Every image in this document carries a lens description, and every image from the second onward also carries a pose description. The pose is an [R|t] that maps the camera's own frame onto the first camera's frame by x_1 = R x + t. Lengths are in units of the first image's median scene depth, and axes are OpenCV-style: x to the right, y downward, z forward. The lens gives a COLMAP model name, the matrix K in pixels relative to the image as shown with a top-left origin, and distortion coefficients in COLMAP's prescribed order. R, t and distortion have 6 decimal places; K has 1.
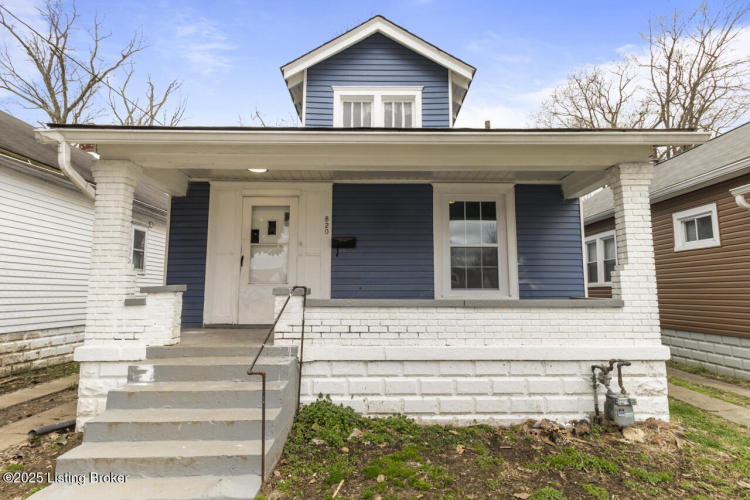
lens RADIAL K [[411.2, 0, 390.5], [0, 411.2, 246.9], [0, 0, 1]] dist [0.001697, 0.000688]
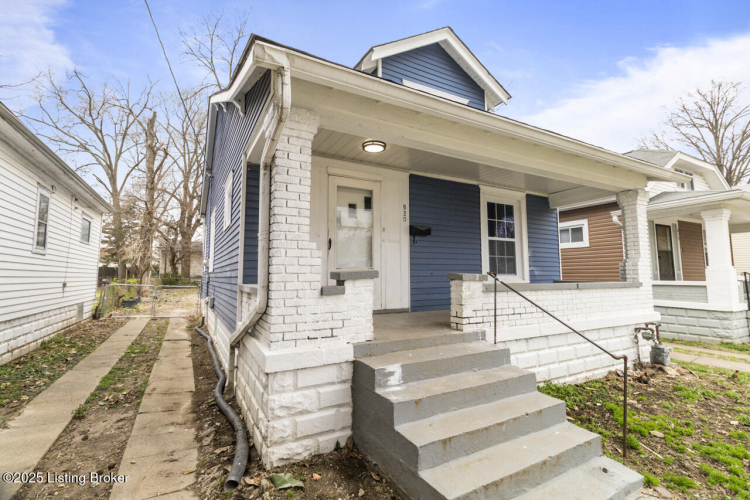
lens RADIAL K [[344.2, 0, 387.8], [0, 344.2, 245.3], [0, 0, 1]] dist [-0.001920, 0.000042]
pose [[0.882000, 0.039883, 0.469558, -0.805341], [-0.049081, 0.998768, 0.007359, 0.032760], [-0.468686, -0.029537, 0.882871, 0.336707]]
